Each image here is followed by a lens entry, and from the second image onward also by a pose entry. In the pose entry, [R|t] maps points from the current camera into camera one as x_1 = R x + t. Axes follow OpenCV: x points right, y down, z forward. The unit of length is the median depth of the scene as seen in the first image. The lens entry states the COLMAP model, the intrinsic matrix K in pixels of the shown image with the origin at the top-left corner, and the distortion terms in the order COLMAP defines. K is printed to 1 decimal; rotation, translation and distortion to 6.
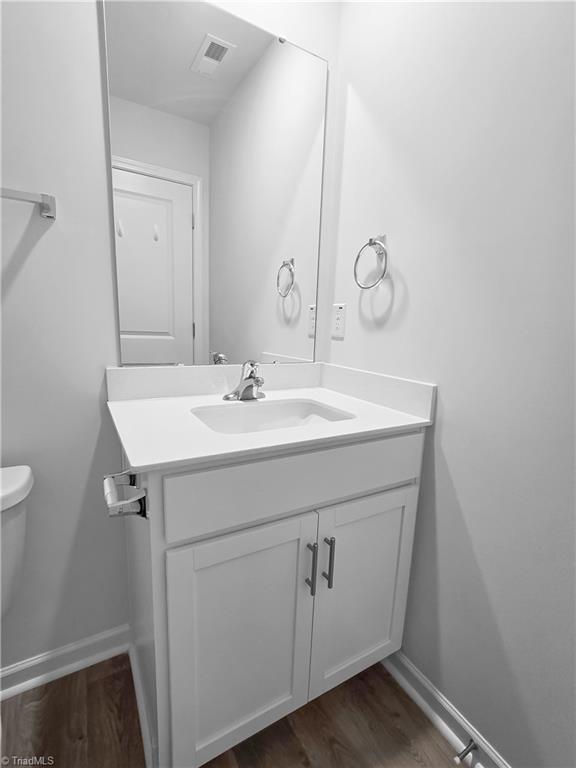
lens RADIAL K [[360.8, 0, 291.8], [0, 360.8, 383.0], [0, 0, 1]] dist [-0.012228, 0.004978]
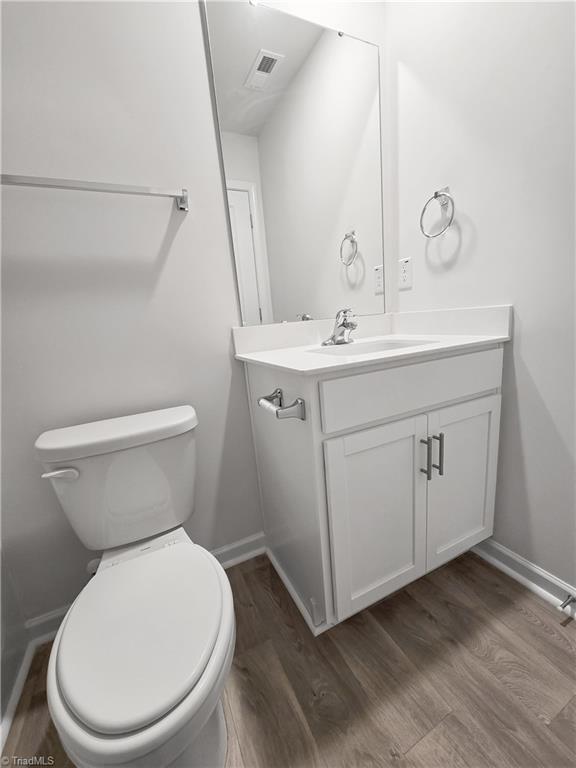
lens RADIAL K [[313.8, 0, 287.3], [0, 313.8, 386.7], [0, 0, 1]] dist [-0.009858, 0.001966]
pose [[0.988988, -0.105250, -0.104043, -0.218219], [0.109593, 0.993290, 0.036930, 0.136742], [0.099458, -0.047925, 0.993887, -0.084632]]
